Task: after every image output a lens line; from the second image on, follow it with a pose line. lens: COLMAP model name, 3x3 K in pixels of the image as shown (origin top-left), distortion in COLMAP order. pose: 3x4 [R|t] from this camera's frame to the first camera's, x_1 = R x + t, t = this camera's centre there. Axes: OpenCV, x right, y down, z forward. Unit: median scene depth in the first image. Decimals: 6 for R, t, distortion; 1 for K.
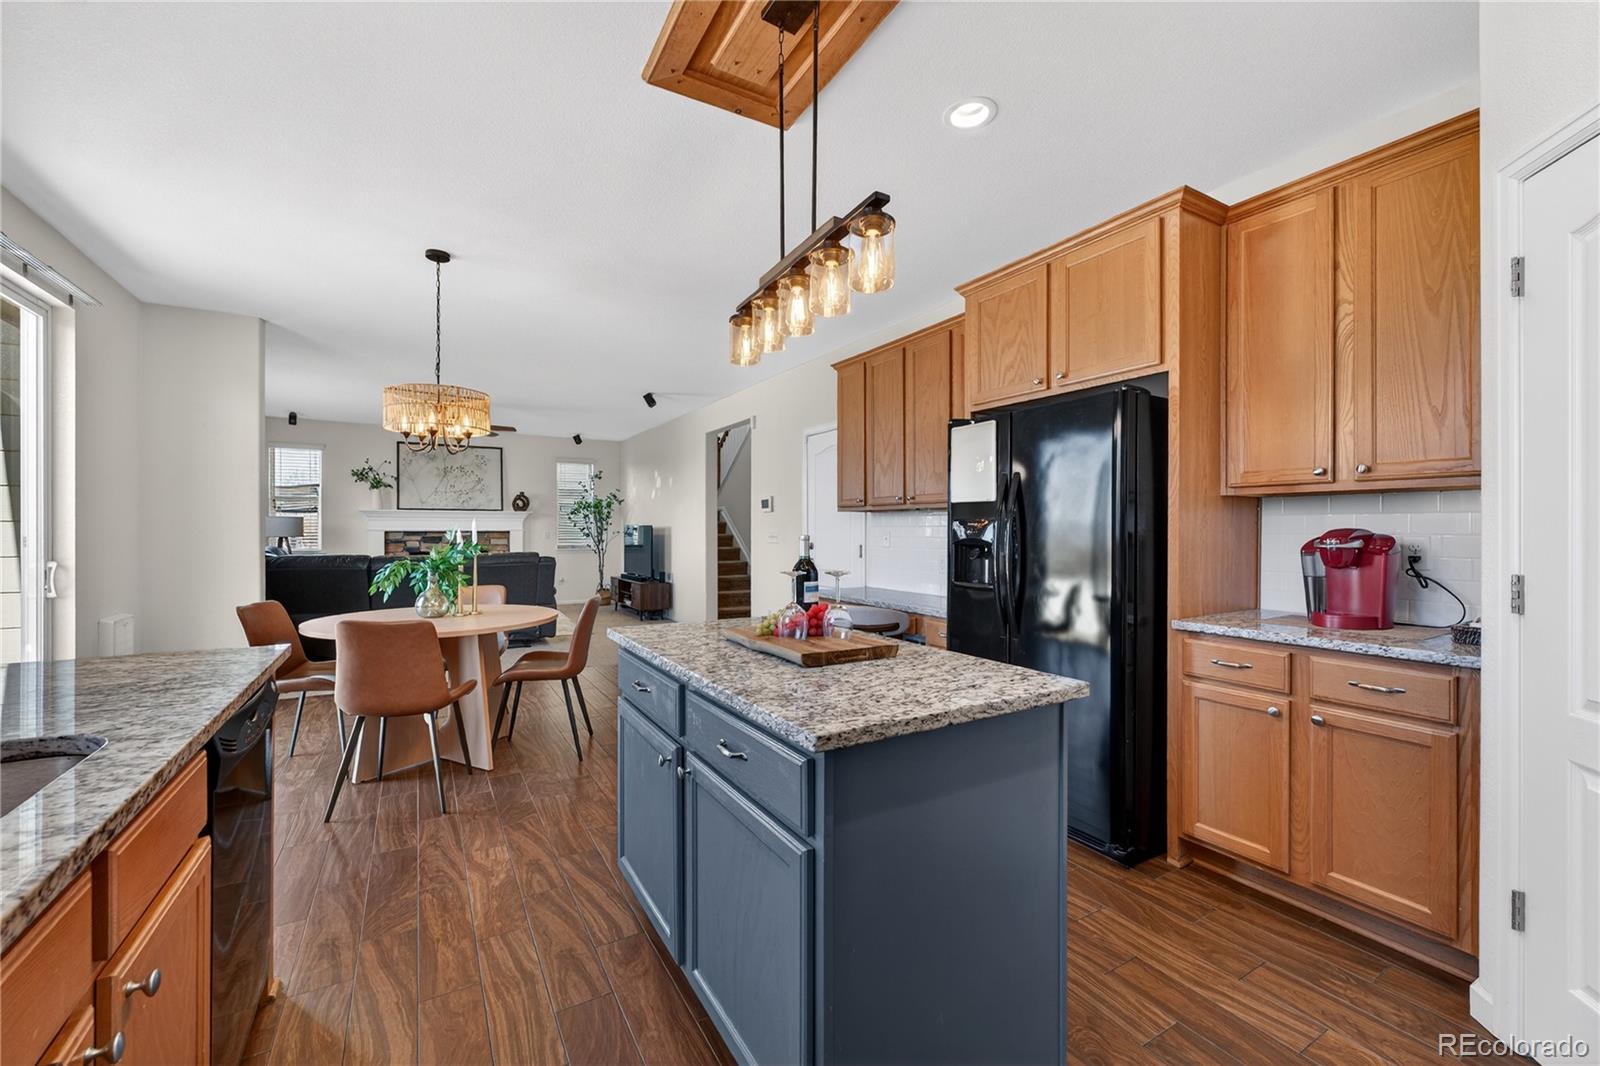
lens RADIAL K [[657.6, 0, 796.7], [0, 657.6, 530.3], [0, 0, 1]] dist [-0.000581, -0.000007]
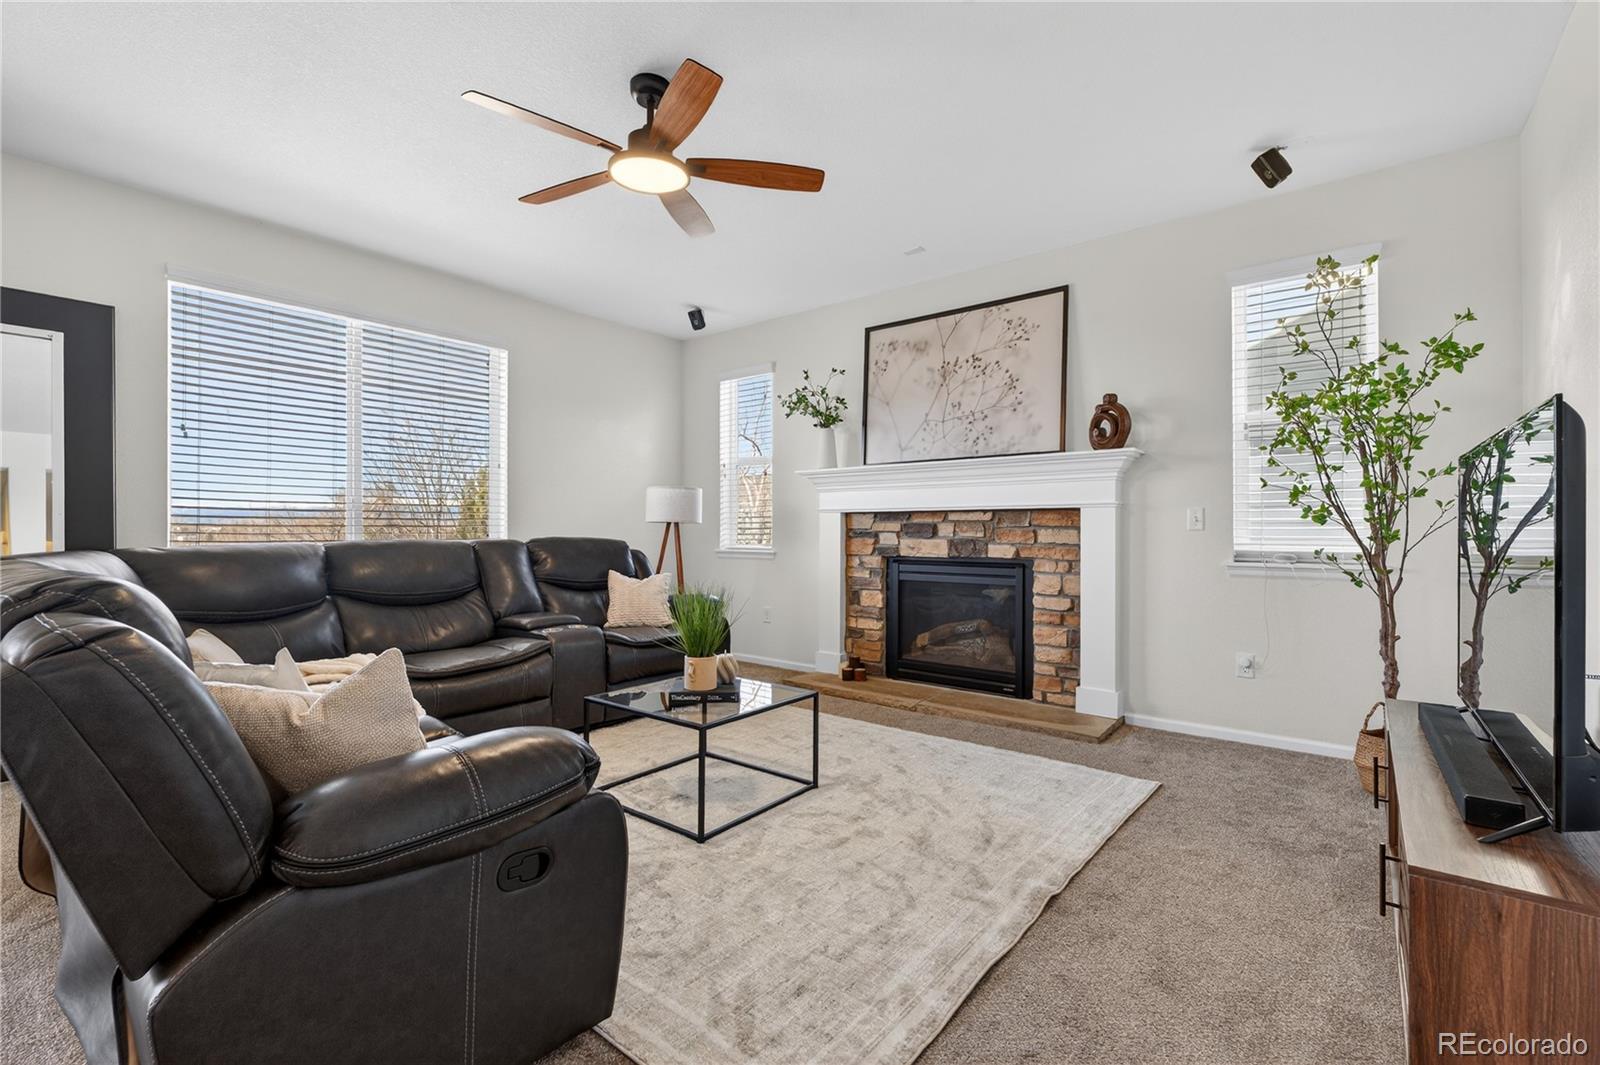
lens RADIAL K [[707.3, 0, 793.8], [0, 707.3, 529.8], [0, 0, 1]] dist [-0.001806, -0.001597]
pose [[0.361666, -0.002264, -0.932305, -0.134108], [0.000230, 0.999997, -0.002339, 0.014866], [0.932308, 0.000631, 0.361666, 0.729272]]
